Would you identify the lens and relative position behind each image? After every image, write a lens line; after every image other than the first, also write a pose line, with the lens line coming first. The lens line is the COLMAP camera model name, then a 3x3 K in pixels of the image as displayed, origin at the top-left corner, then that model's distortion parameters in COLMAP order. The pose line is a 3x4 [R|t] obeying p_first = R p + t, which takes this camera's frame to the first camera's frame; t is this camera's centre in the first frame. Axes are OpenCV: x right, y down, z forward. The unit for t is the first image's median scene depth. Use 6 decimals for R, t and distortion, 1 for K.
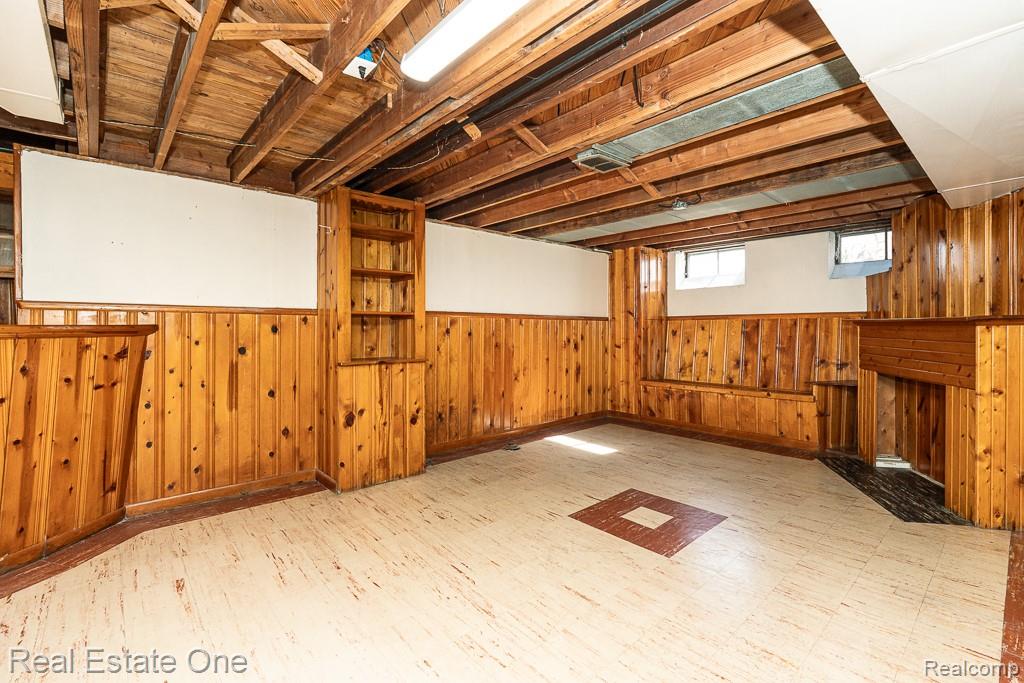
lens RADIAL K [[470.1, 0, 509.5], [0, 470.1, 328.4], [0, 0, 1]] dist [-0.012040, 0.004255]
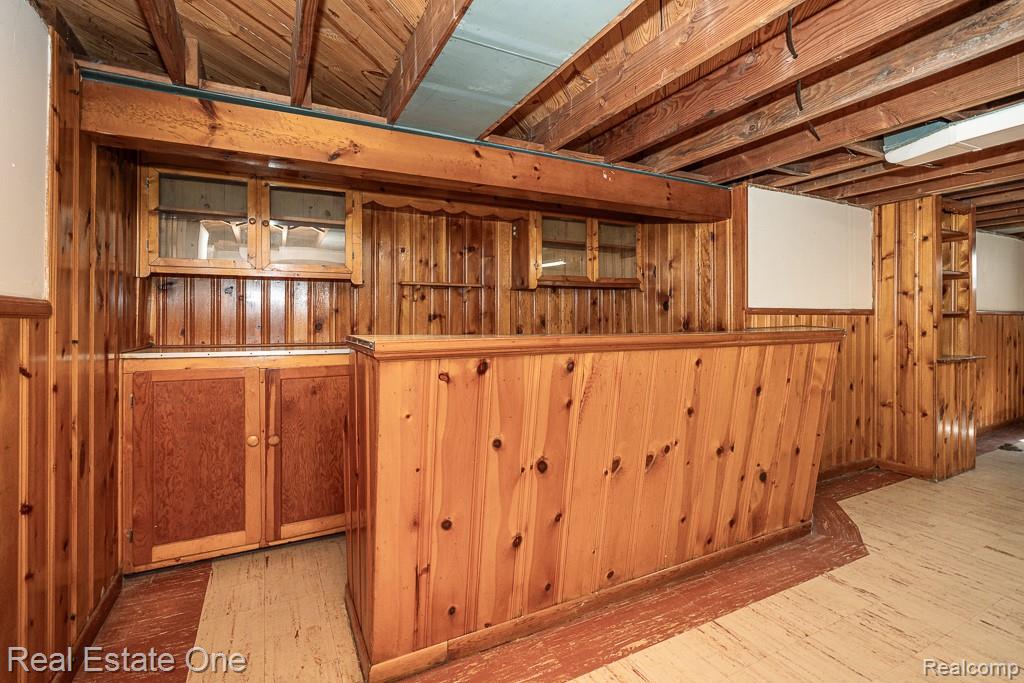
lens RADIAL K [[470.1, 0, 495.0], [0, 470.1, 321.3], [0, 0, 1]] dist [-0.012040, 0.004255]
pose [[0.965779, -0.002915, -0.259348, -1.079726], [0.003533, 0.999992, 0.001916, -0.021231], [0.259341, -0.002766, 0.965782, -0.297579]]
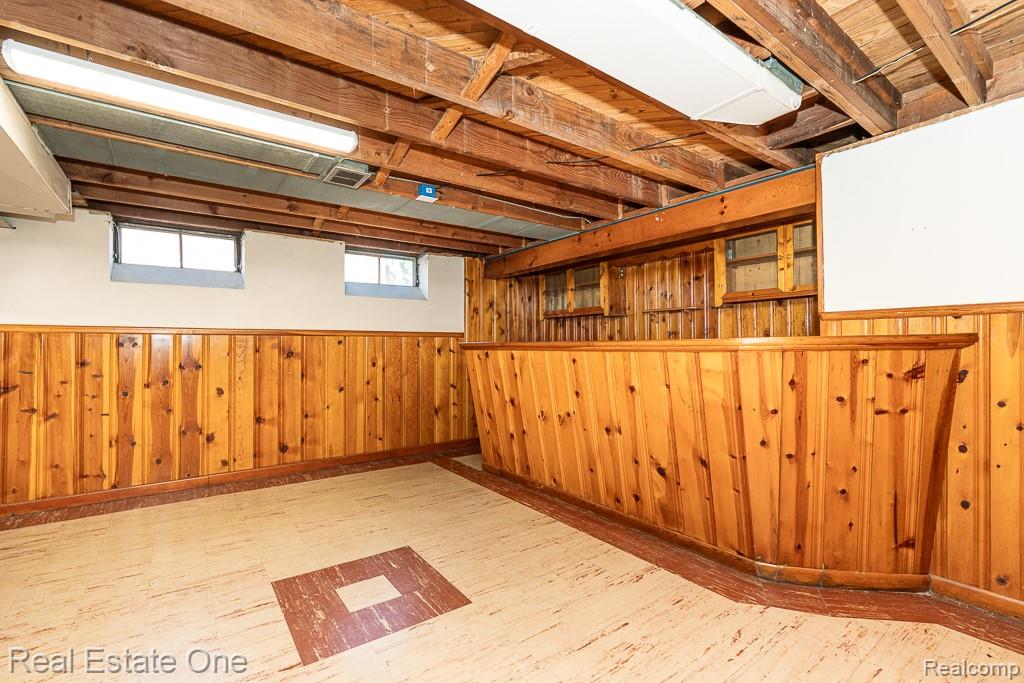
lens RADIAL K [[470.1, 0, 529.7], [0, 470.1, 345.4], [0, 0, 1]] dist [-0.012040, 0.004255]
pose [[-0.075542, 0.000150, -0.997143, -0.020566], [0.005363, 0.999986, -0.000256, 0.005693], [0.997128, -0.005367, -0.075542, 0.360398]]
